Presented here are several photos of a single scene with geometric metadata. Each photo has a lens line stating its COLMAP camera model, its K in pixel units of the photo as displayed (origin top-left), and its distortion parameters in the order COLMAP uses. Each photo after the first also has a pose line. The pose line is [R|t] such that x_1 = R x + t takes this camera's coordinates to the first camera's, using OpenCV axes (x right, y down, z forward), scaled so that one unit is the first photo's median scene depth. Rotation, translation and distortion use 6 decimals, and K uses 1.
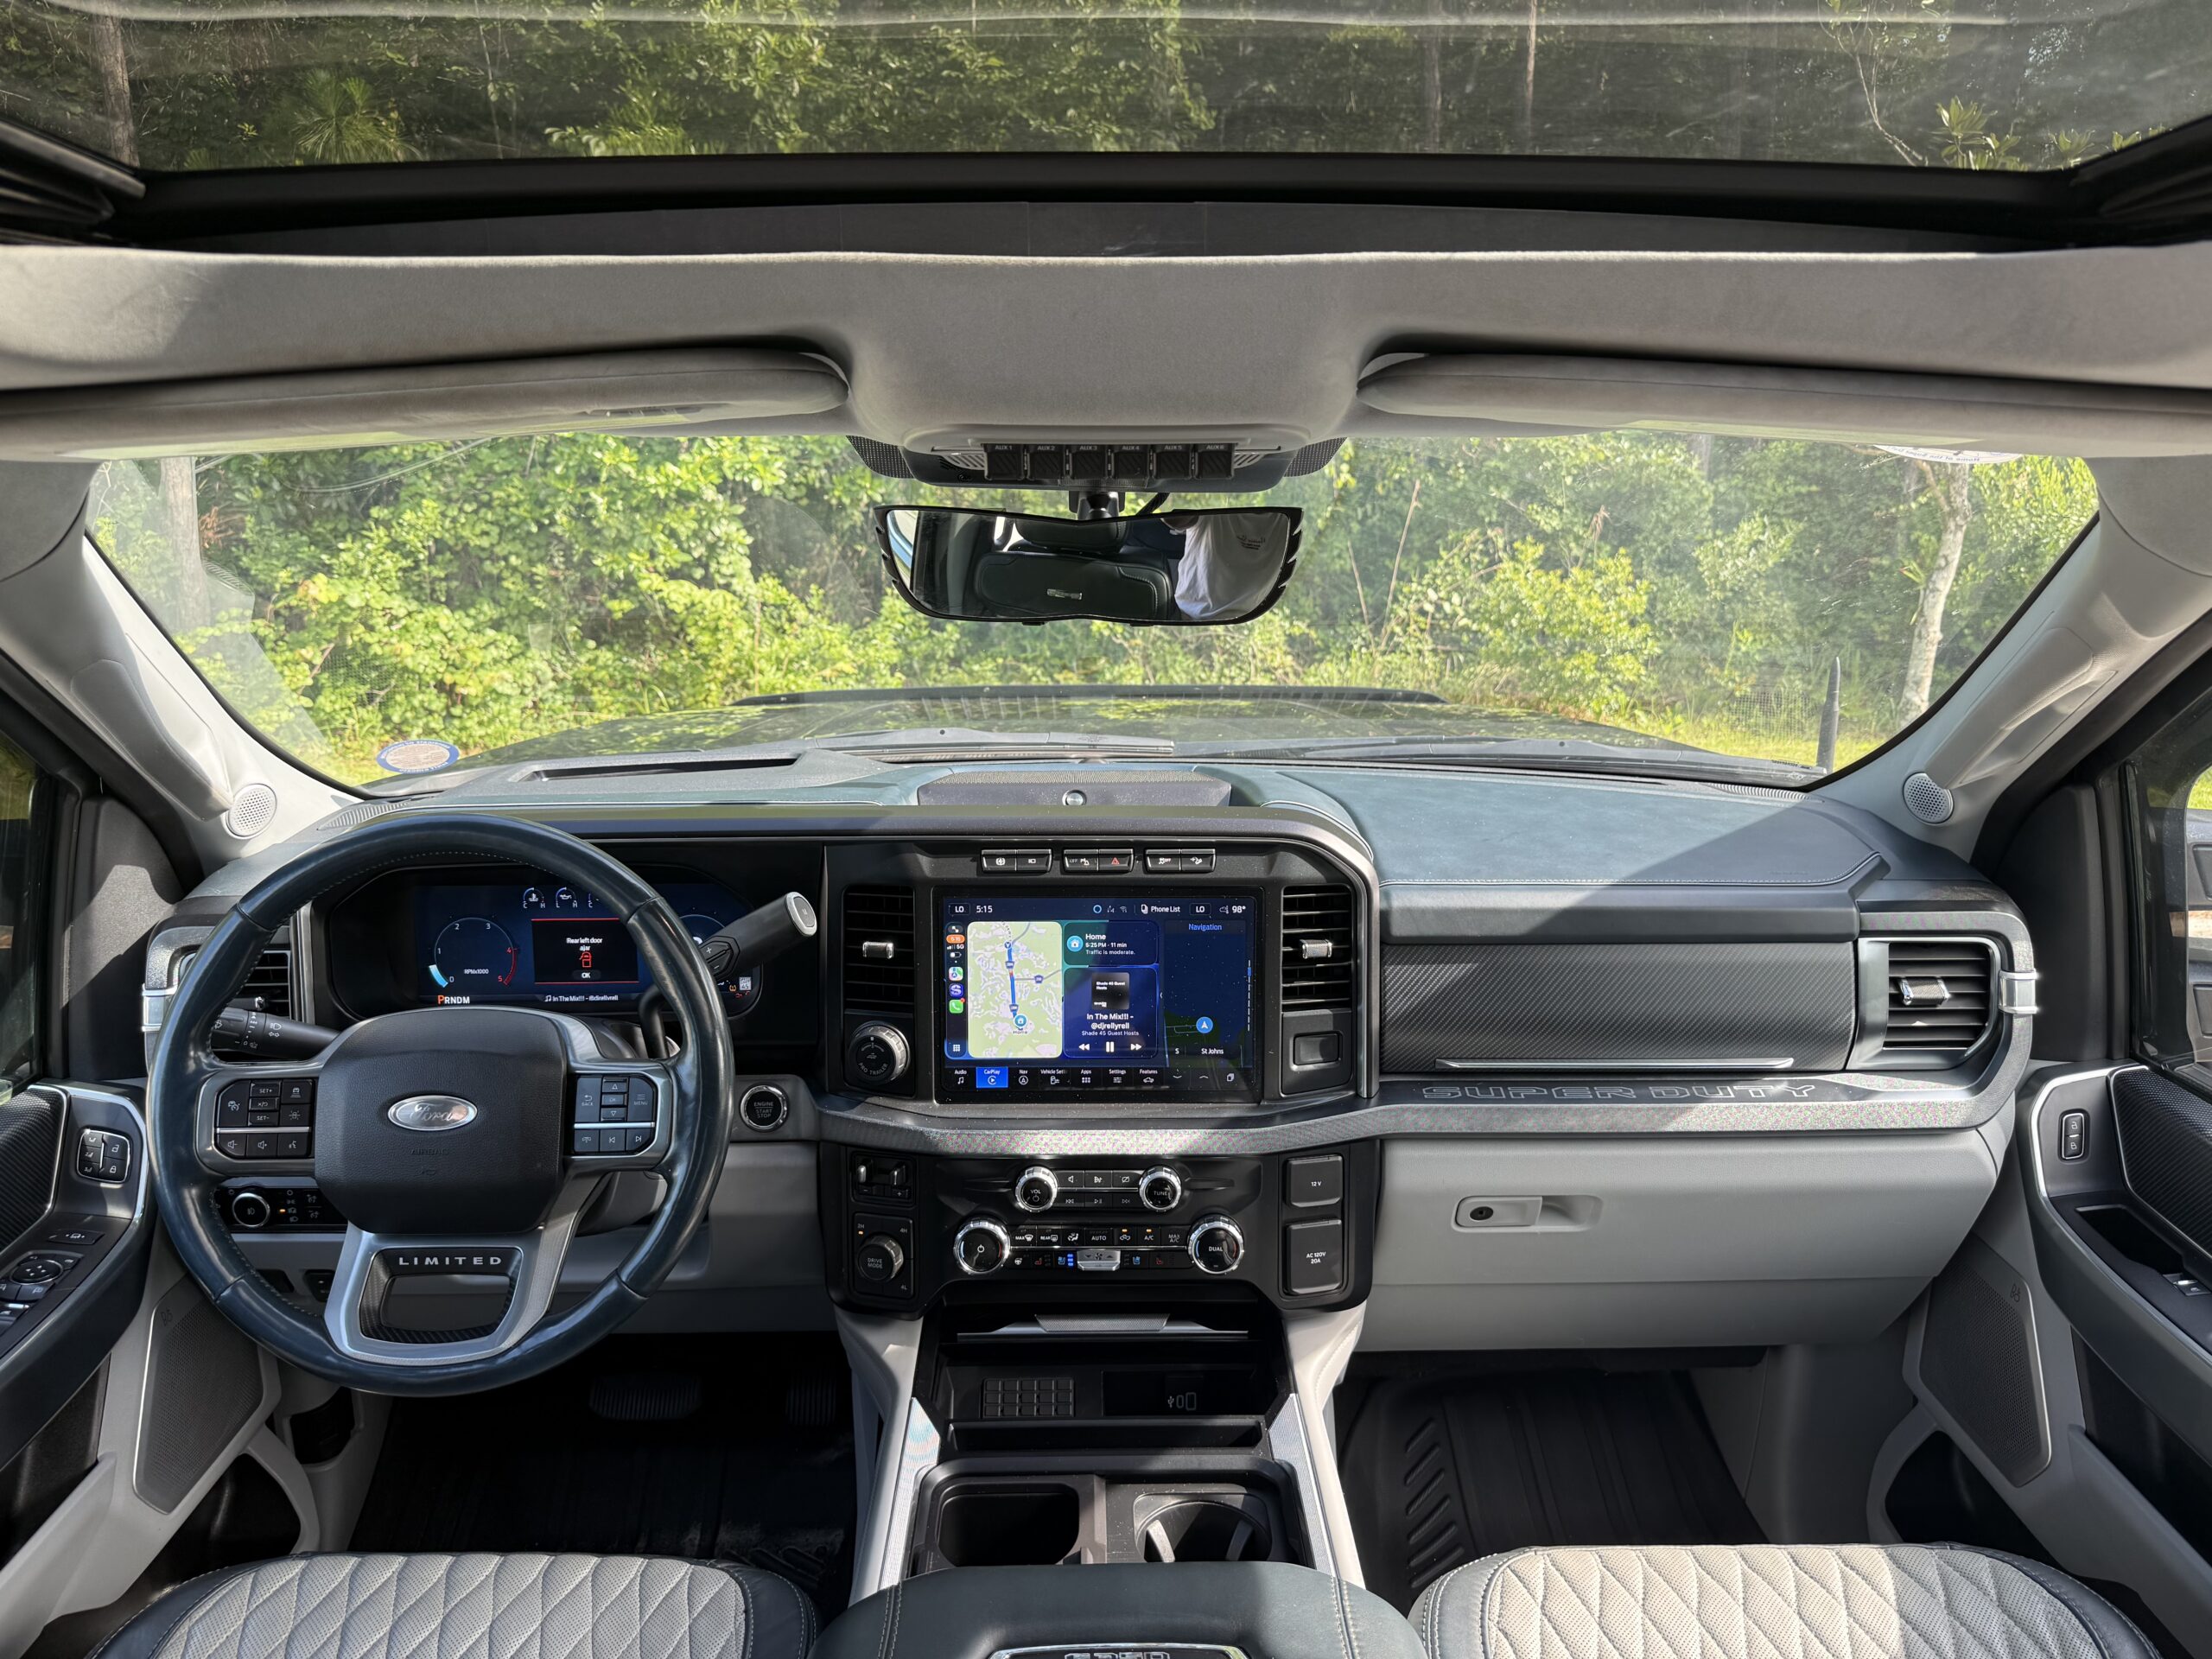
lens RADIAL K [[1551.5, 0, 1095.6], [0, 1551.5, 841.4], [0, 0, 1]] dist [0.097763, -0.137683]
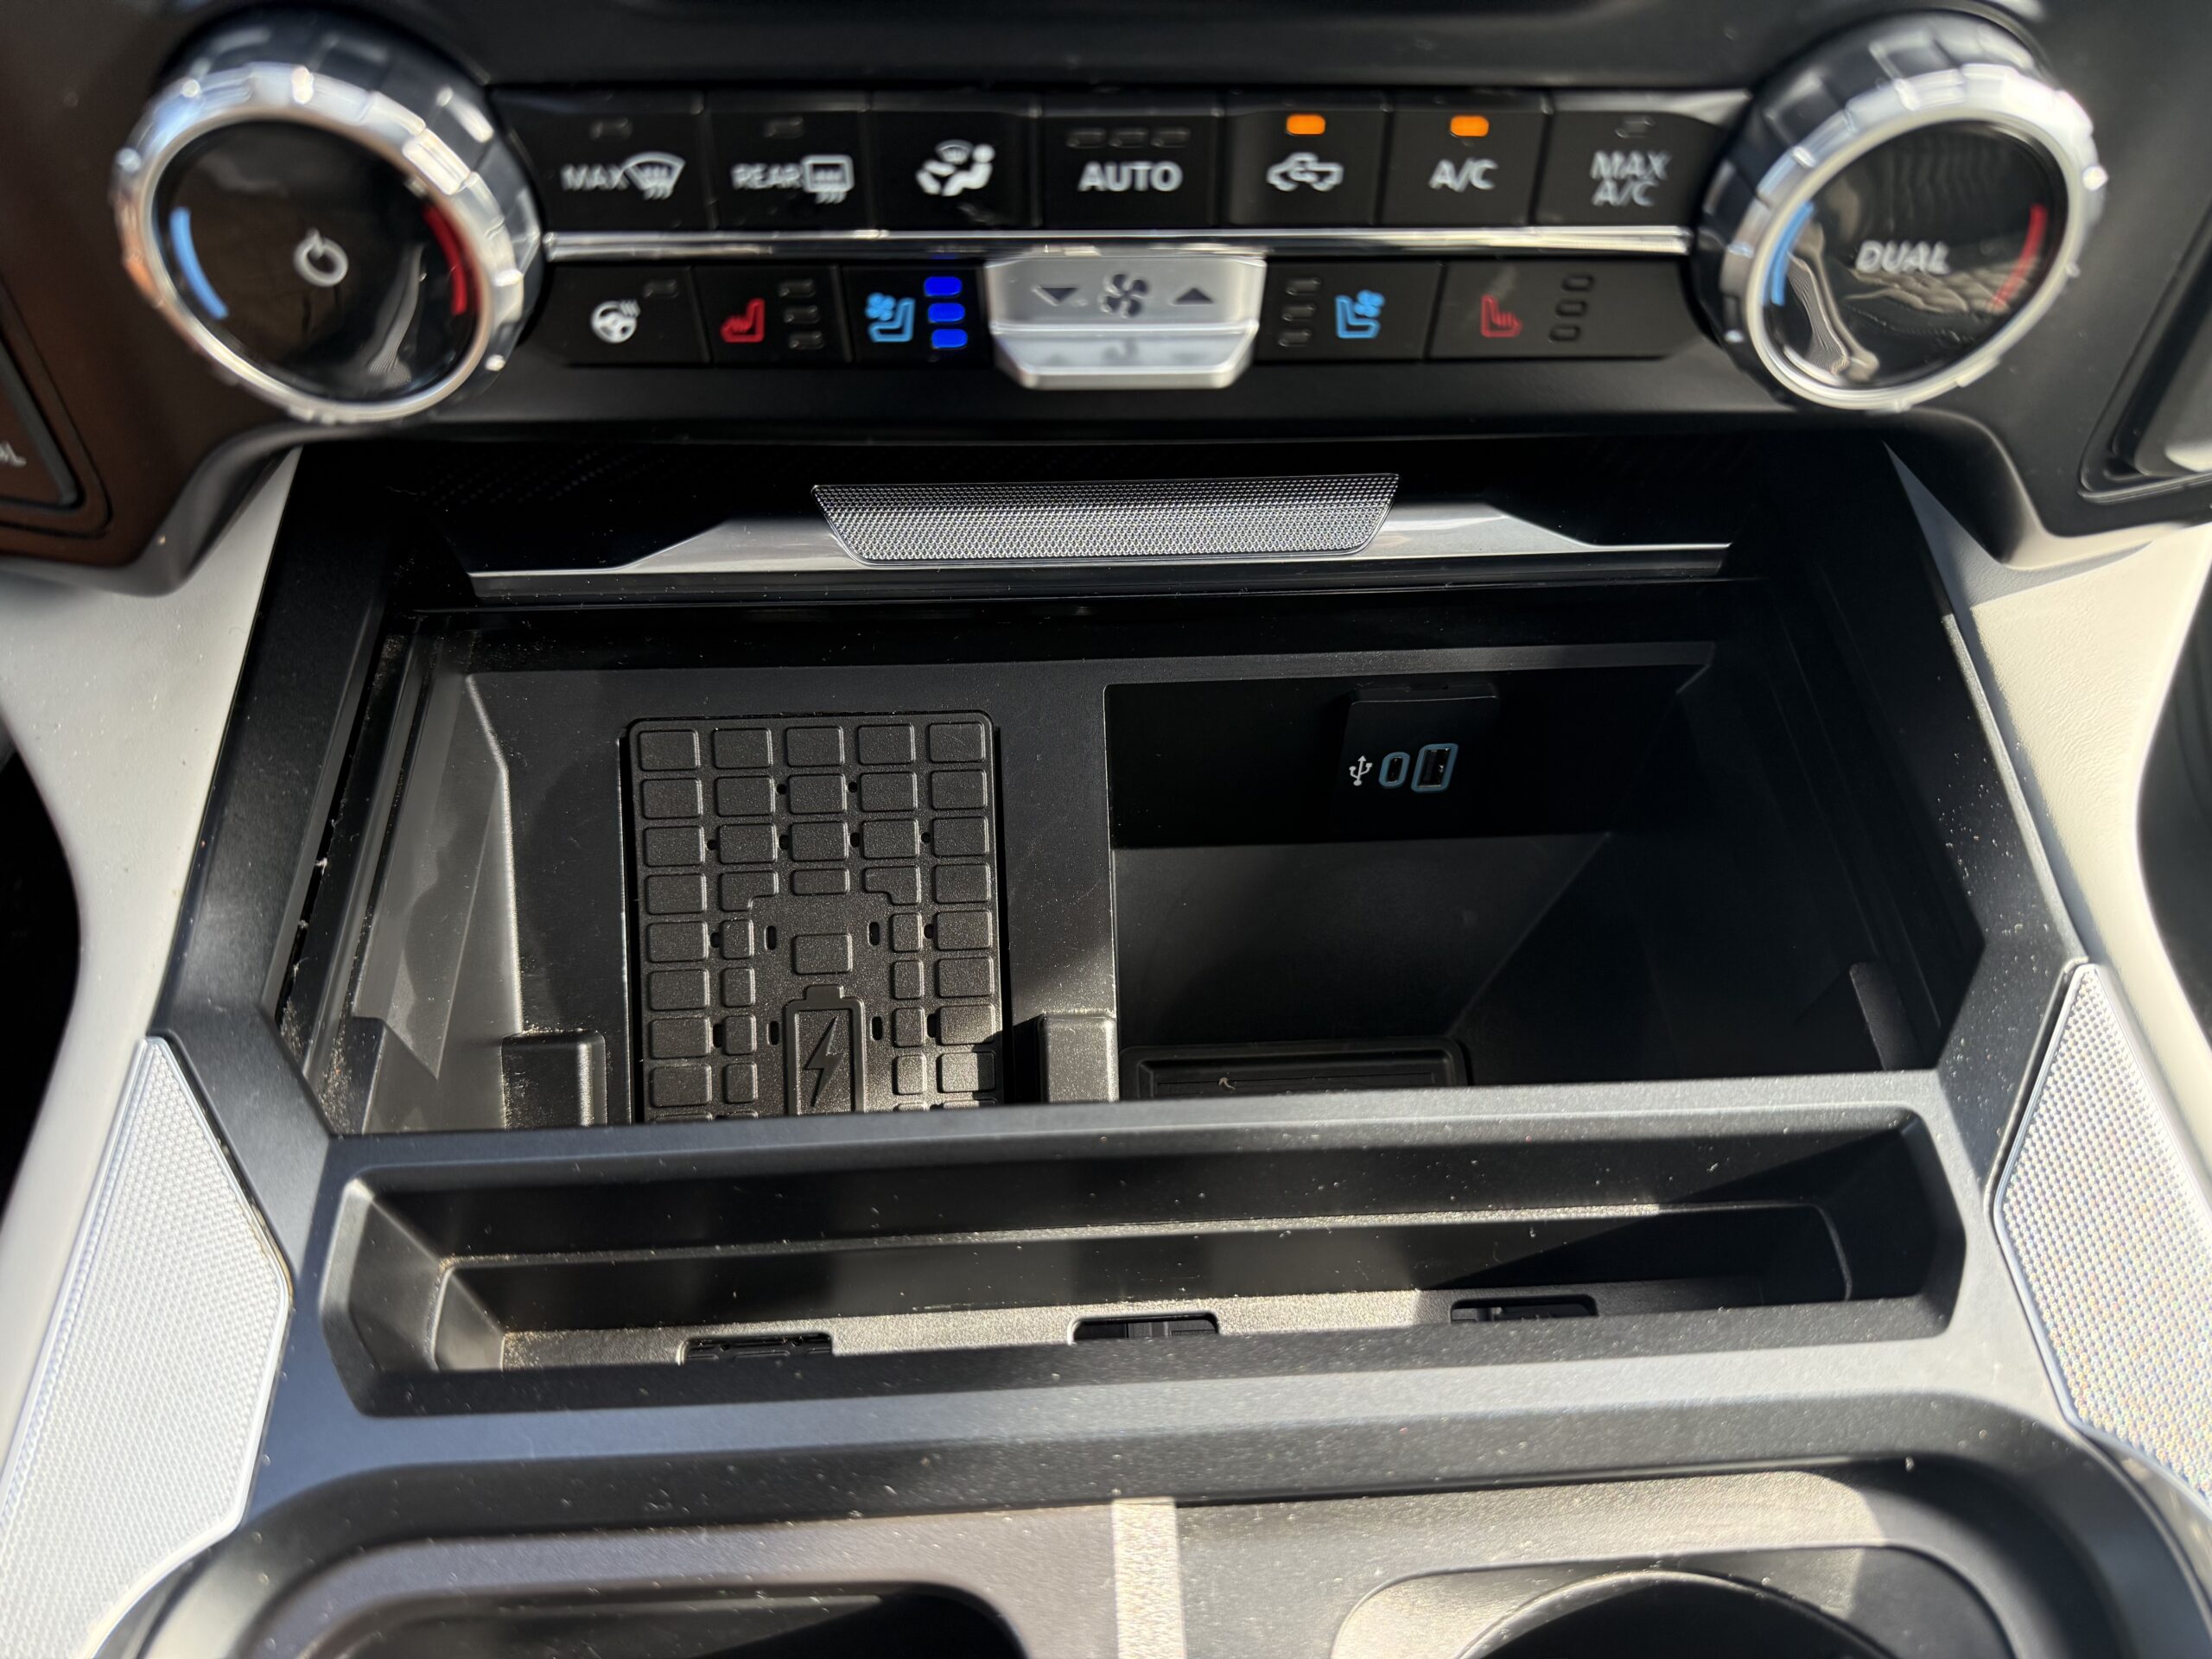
lens RADIAL K [[1653.4, 0, 1106.0], [0, 1653.4, 829.5], [0, 0, 1]] dist [-0.000596, -0.057236]
pose [[0.998542, -0.020471, 0.049953, -0.009153], [-0.015765, 0.774398, 0.632502, 0.200398], [-0.051631, -0.632368, 0.772946, 0.828704]]
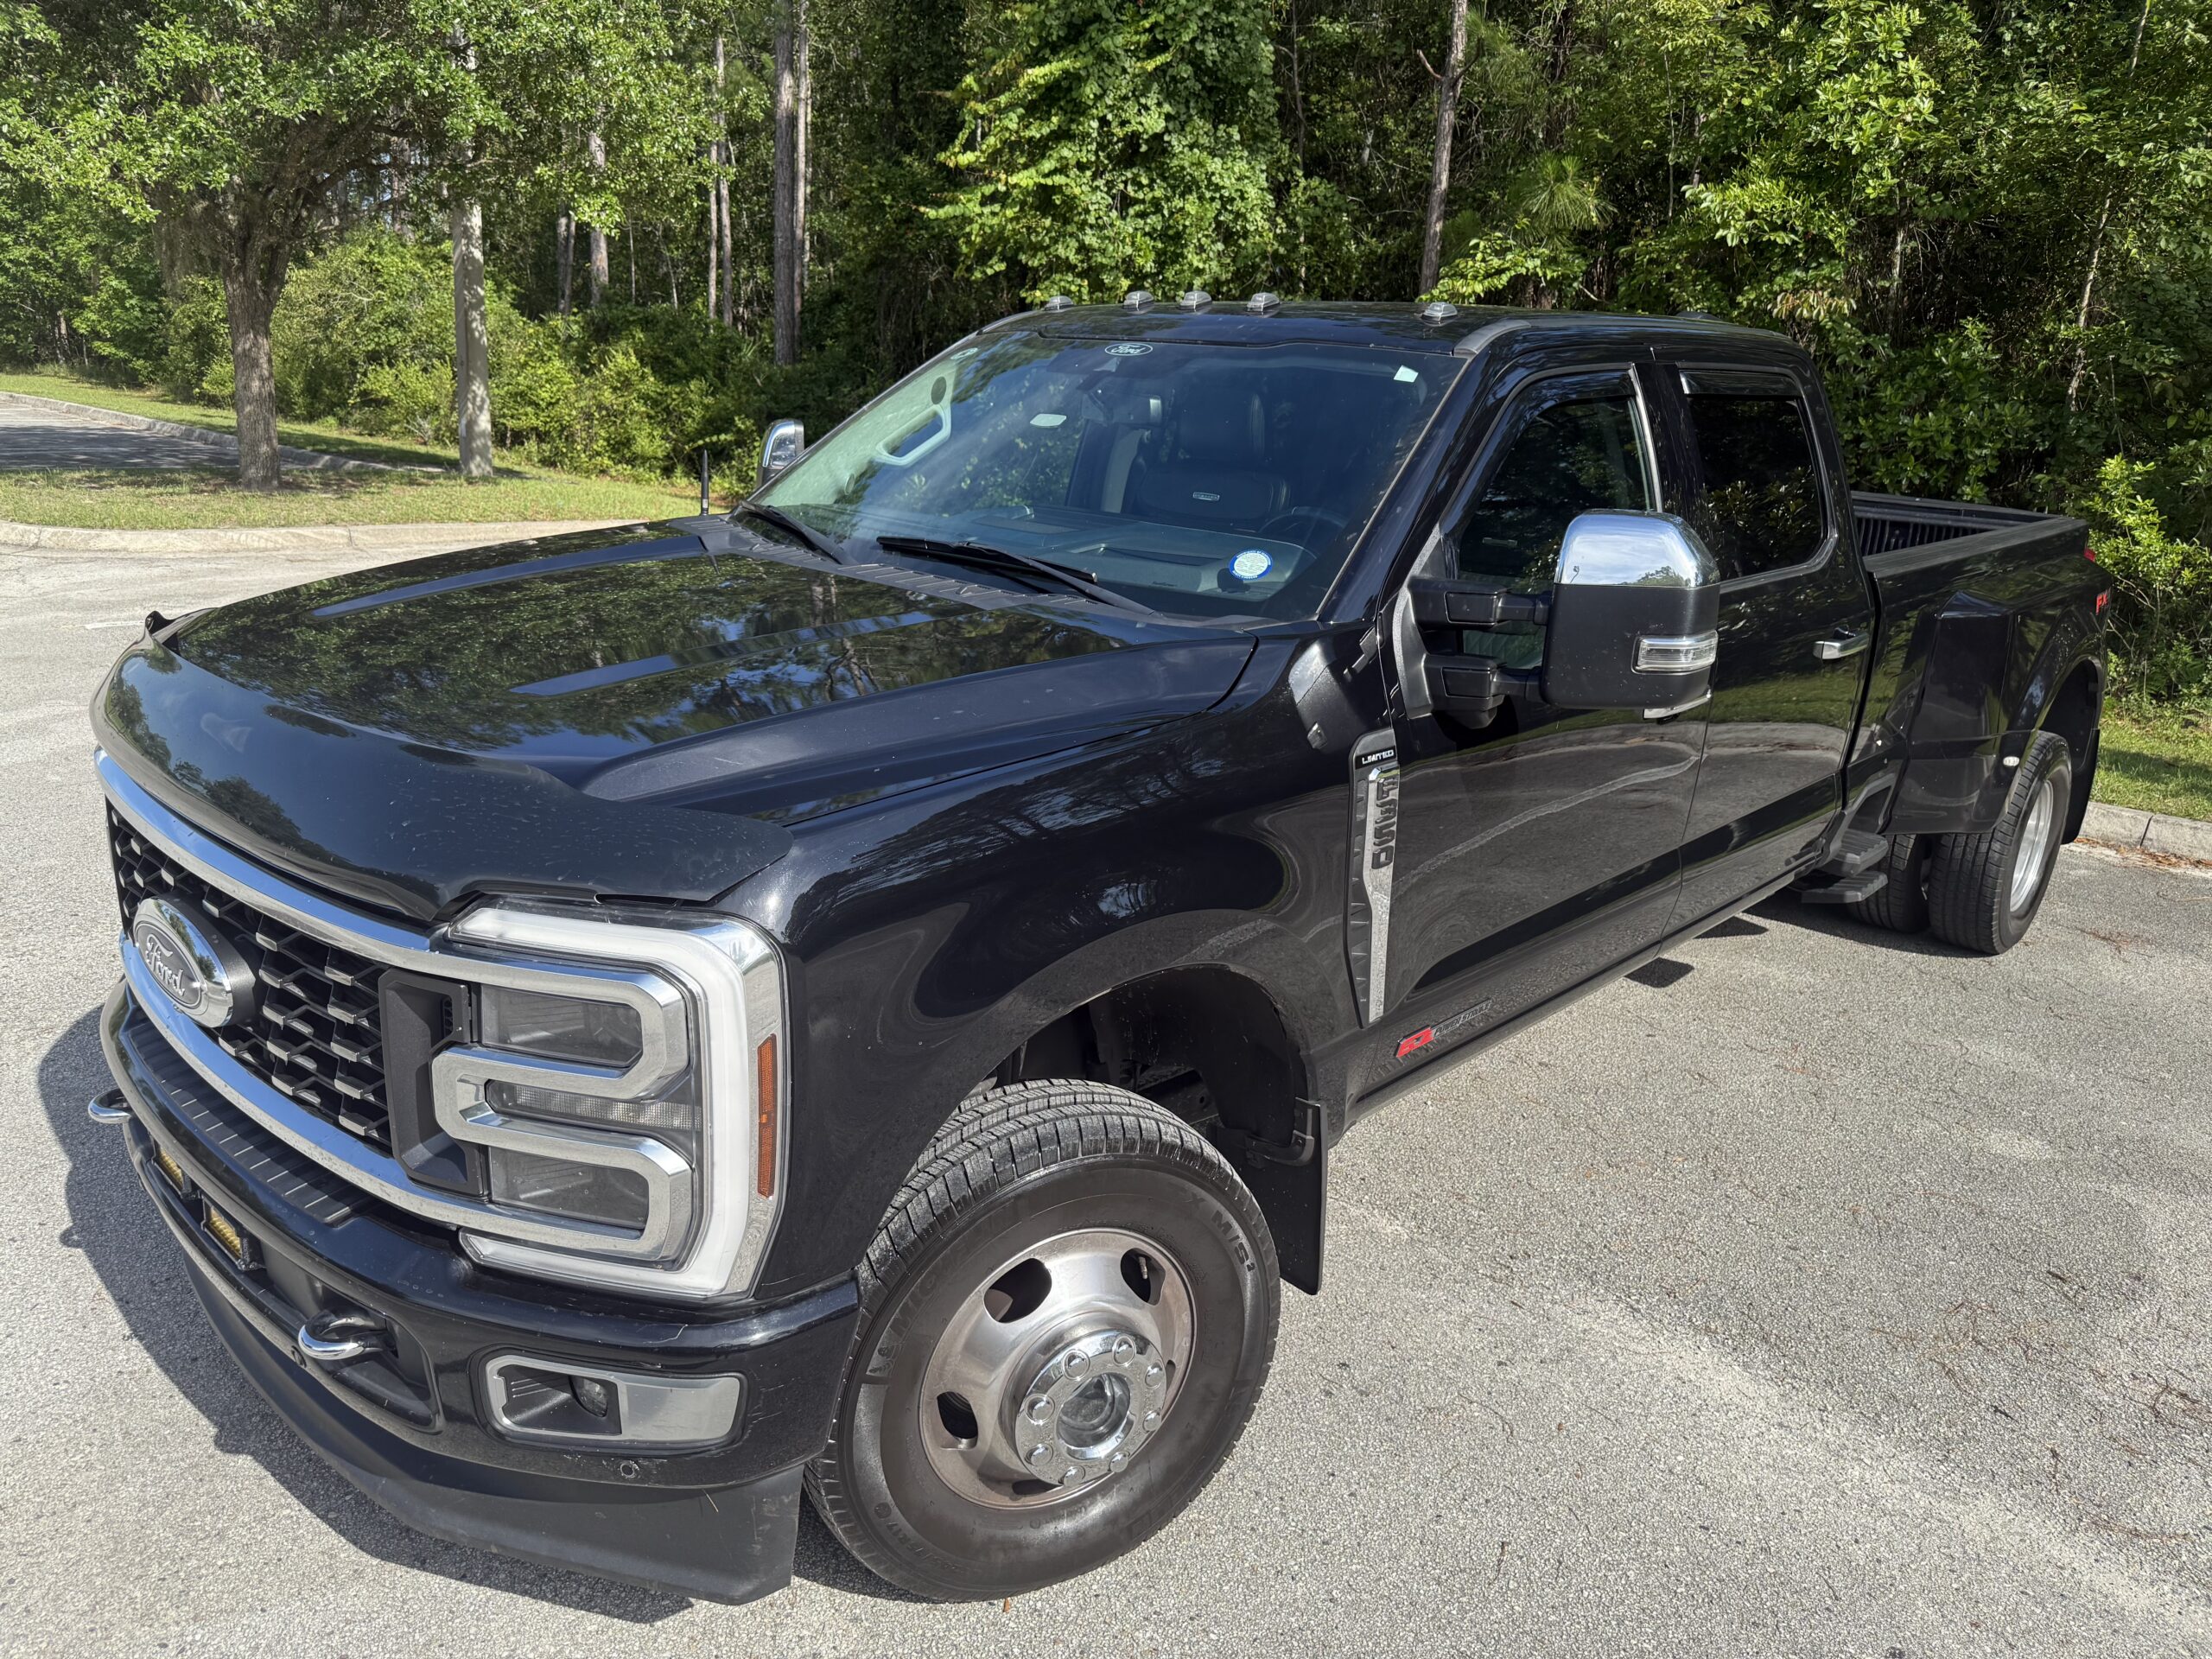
lens RADIAL K [[1649.9, 0, 1107.2], [0, 1649.9, 877.4], [0, 0, 1]] dist [0.021724, -0.030512]
pose [[0.699891, 0.238637, -0.673205, 2.880362], [-0.234946, 0.967003, 0.098522, 0.719584], [0.674502, 0.089211, 0.732863, -2.358745]]
